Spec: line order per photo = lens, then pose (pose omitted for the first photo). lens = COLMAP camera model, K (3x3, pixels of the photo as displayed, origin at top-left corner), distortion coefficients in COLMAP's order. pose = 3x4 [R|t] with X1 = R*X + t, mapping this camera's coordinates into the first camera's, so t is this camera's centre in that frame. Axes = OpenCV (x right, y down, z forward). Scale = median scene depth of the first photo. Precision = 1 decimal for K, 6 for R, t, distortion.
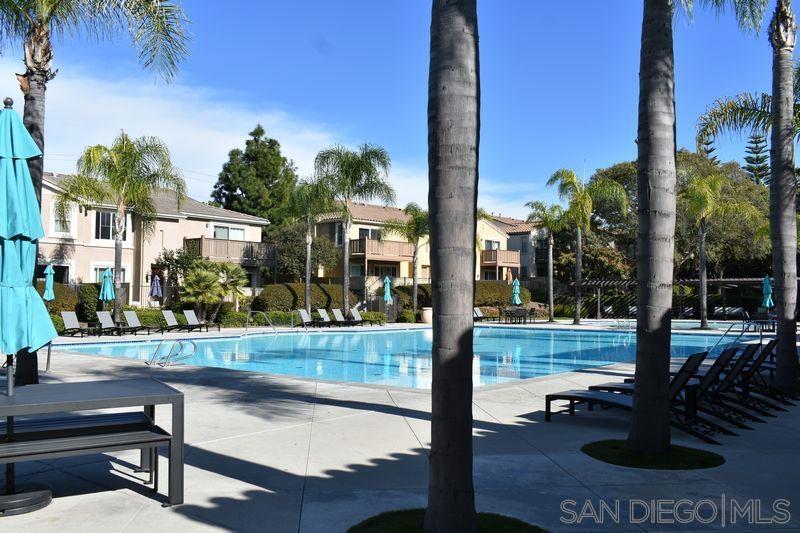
lens RADIAL K [[736.8, 0, 400.0], [0, 736.8, 266.5], [0, 0, 1]] dist [-0.009621, -0.010871]
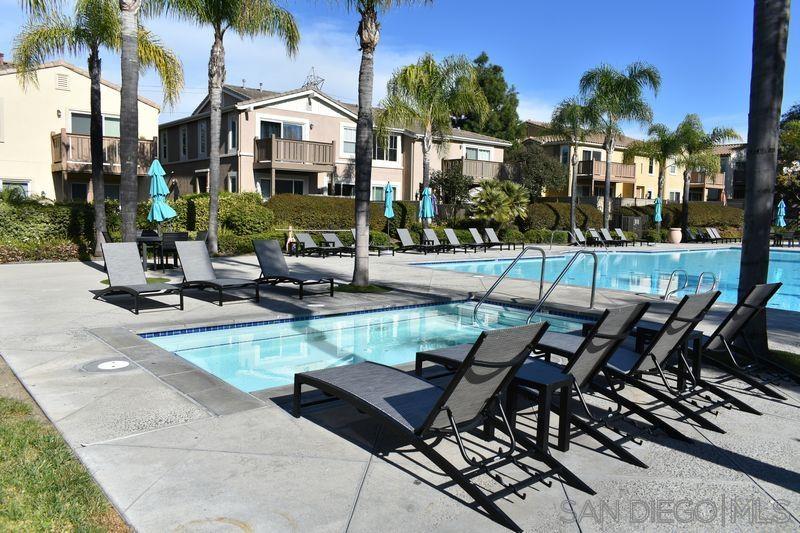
lens RADIAL K [[622.4, 0, 400.0], [0, 622.4, 266.5], [0, 0, 1]] dist [-0.009547, -0.000733]
pose [[0.982315, 0.029548, -0.184890, -0.178571], [-0.005996, 0.991928, 0.126664, 0.002144], [0.187140, -0.123315, 0.974563, 0.086959]]
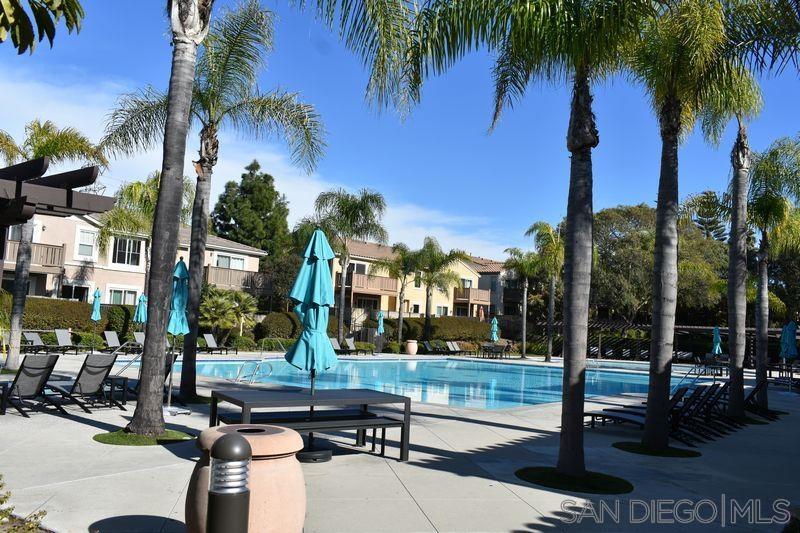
lens RADIAL K [[736.8, 0, 400.0], [0, 736.8, 266.5], [0, 0, 1]] dist [-0.009621, -0.010871]
pose [[0.996864, 0.051279, 0.060265, -0.051826], [-0.048870, 0.997972, -0.040792, -0.007743], [-0.062234, 0.037719, 0.997349, -0.089951]]
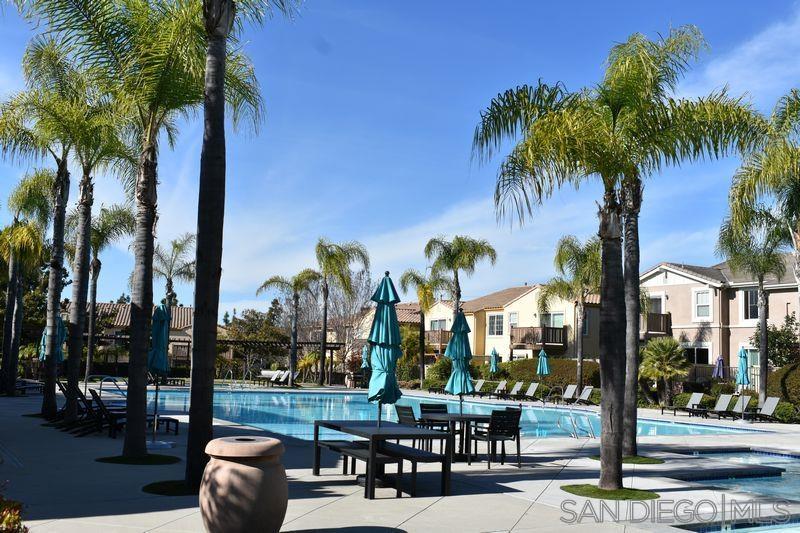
lens RADIAL K [[862.8, 0, 385.4], [0, 862.8, 266.1], [0, 0, 1]] dist [-0.050764, 0.007510]
pose [[-0.354168, -0.131143, -0.925941, 0.709349], [-0.006161, 0.990424, -0.137920, 0.044782], [0.935162, -0.043142, -0.351585, 0.847562]]
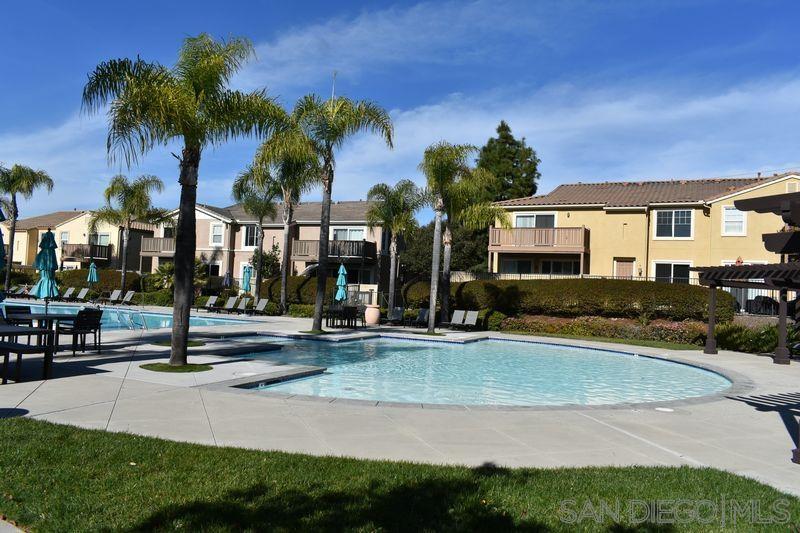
lens RADIAL K [[622.4, 0, 400.0], [0, 622.4, 266.5], [0, 0, 1]] dist [-0.009547, -0.000733]
pose [[0.295415, -0.038511, -0.954592, 0.719120], [-0.004810, 0.999115, -0.041796, 0.044061], [0.955357, 0.016939, 0.294968, 0.825834]]
